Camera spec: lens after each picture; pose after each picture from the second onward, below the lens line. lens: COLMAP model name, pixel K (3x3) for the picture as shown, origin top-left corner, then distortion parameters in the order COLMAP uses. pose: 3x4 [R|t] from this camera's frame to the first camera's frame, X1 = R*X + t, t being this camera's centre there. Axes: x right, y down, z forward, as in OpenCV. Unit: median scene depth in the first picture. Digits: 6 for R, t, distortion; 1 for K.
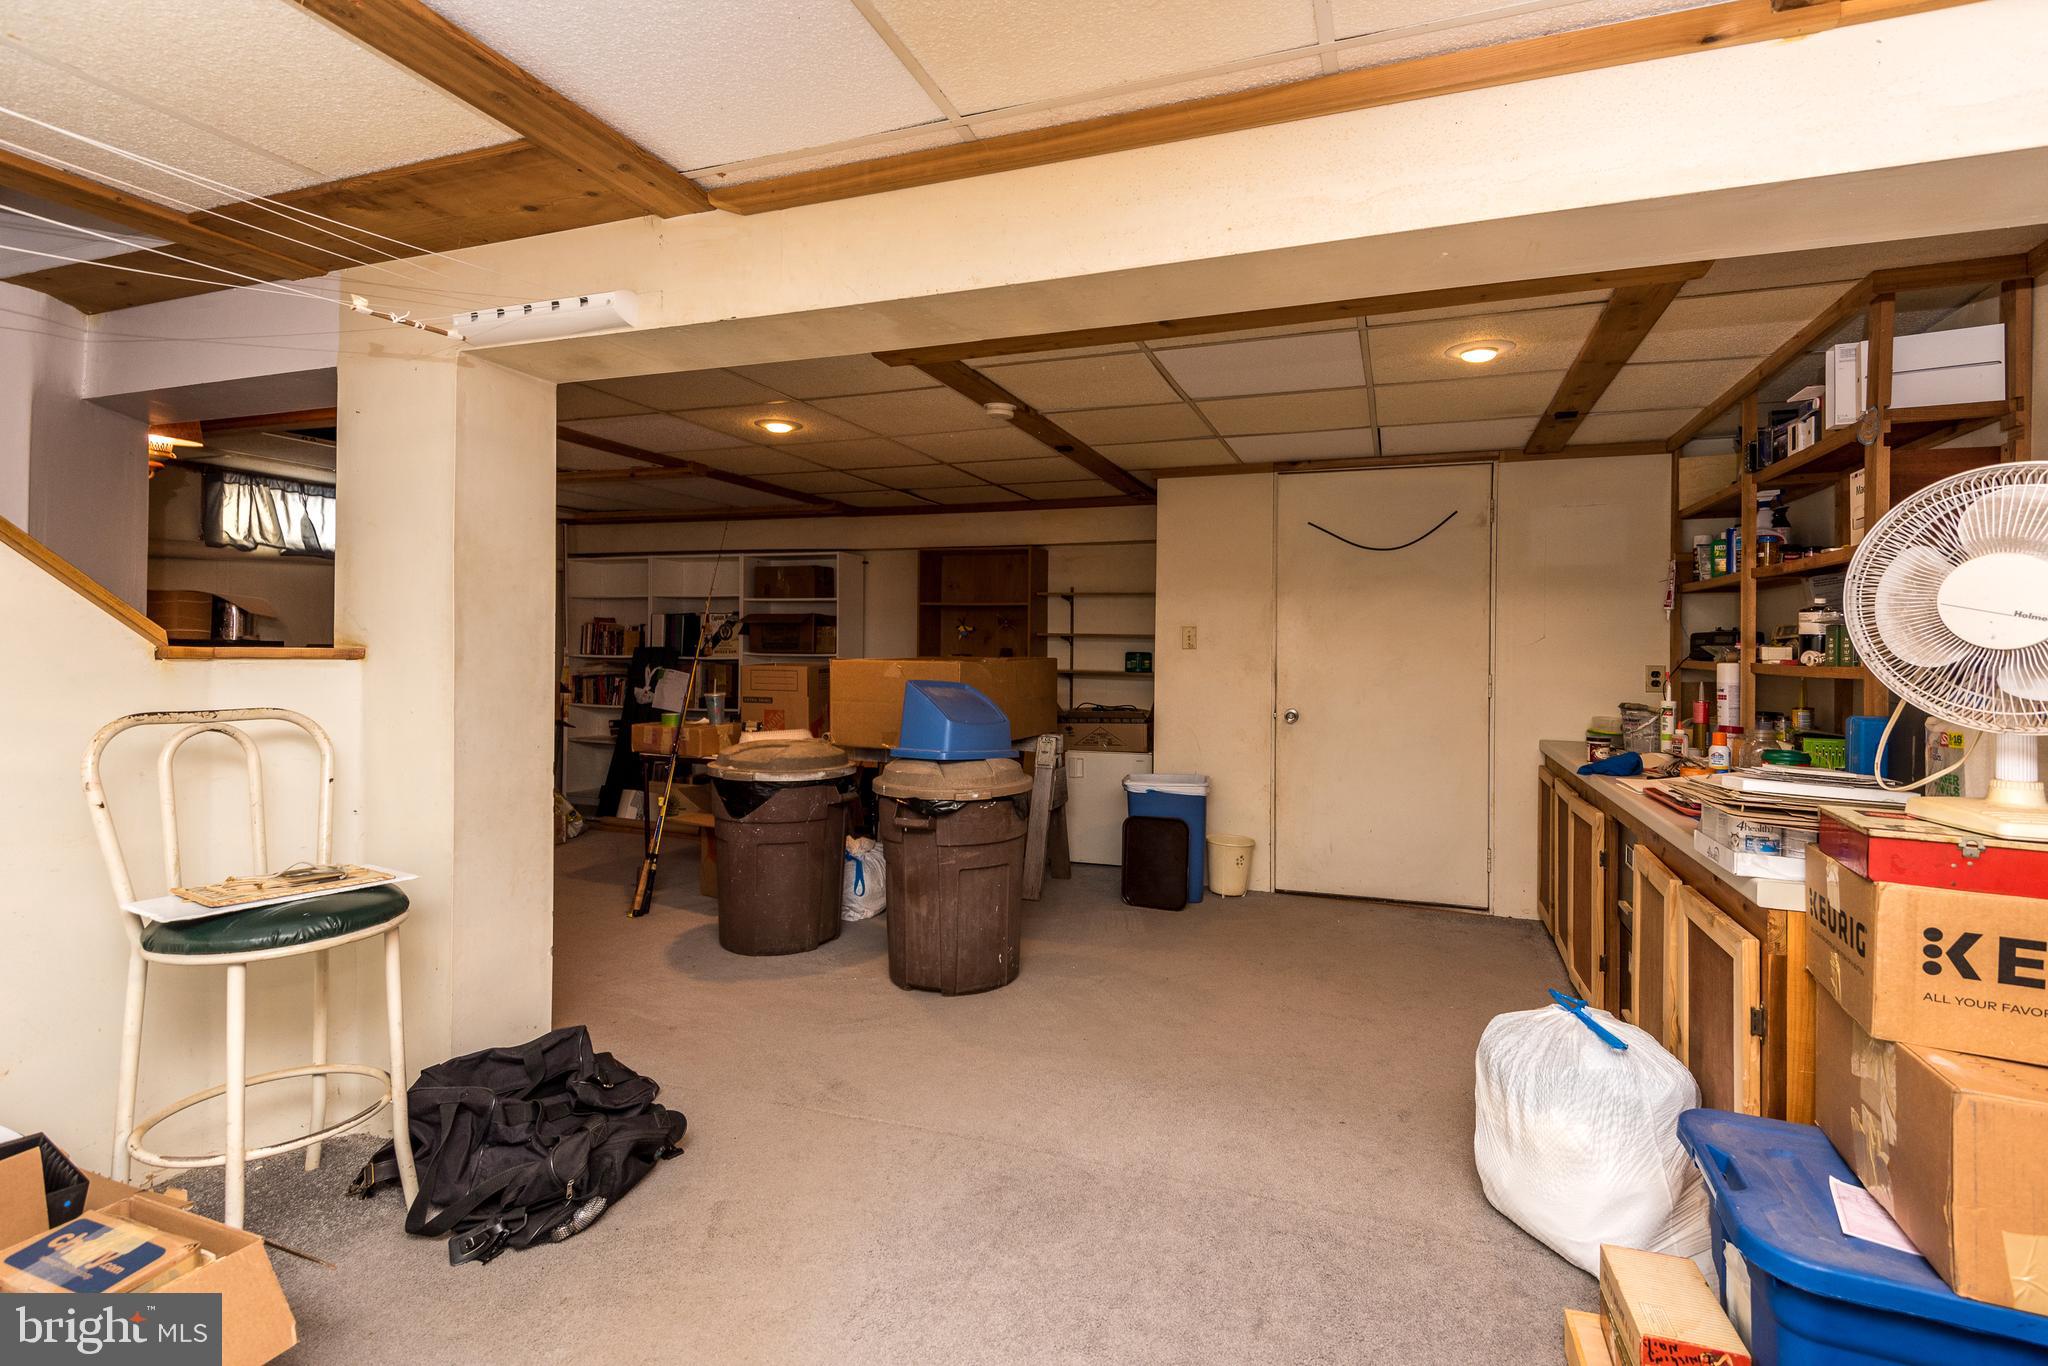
lens RADIAL K [[961.7, 0, 1010.1], [0, 961.7, 649.5], [0, 0, 1]] dist [0.029670, -0.012101]
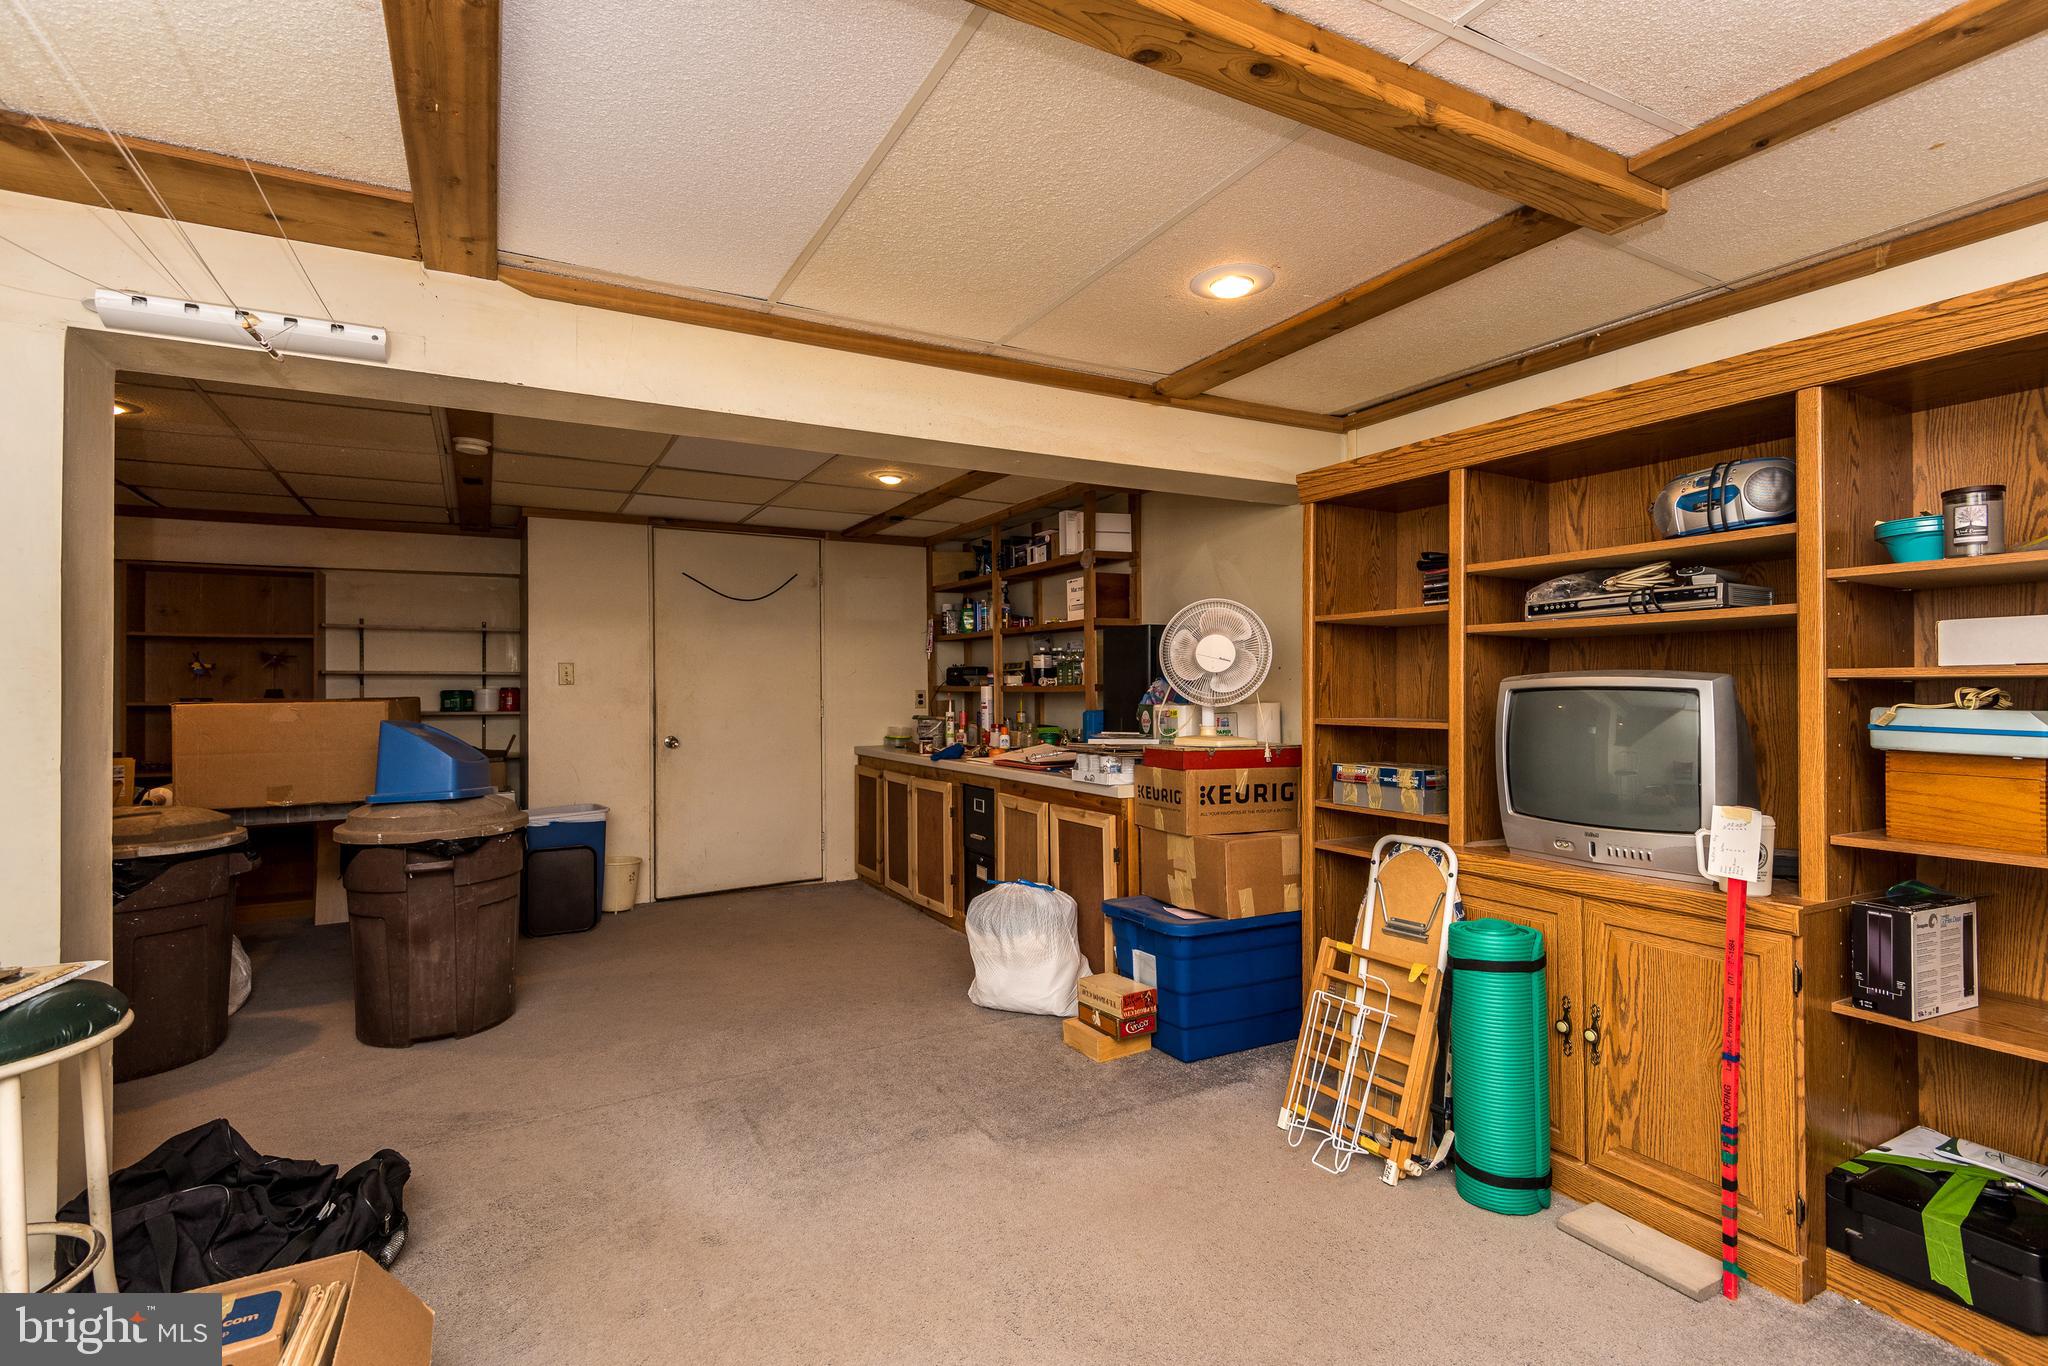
lens RADIAL K [[961.7, 0, 1035.2], [0, 961.7, 675.9], [0, 0, 1]] dist [0.029670, -0.012101]
pose [[0.646389, -0.009357, 0.762951, -0.421142], [0.017653, 0.999841, -0.002694, 0.002221], [-0.762804, 0.015210, 0.646451, -0.090050]]
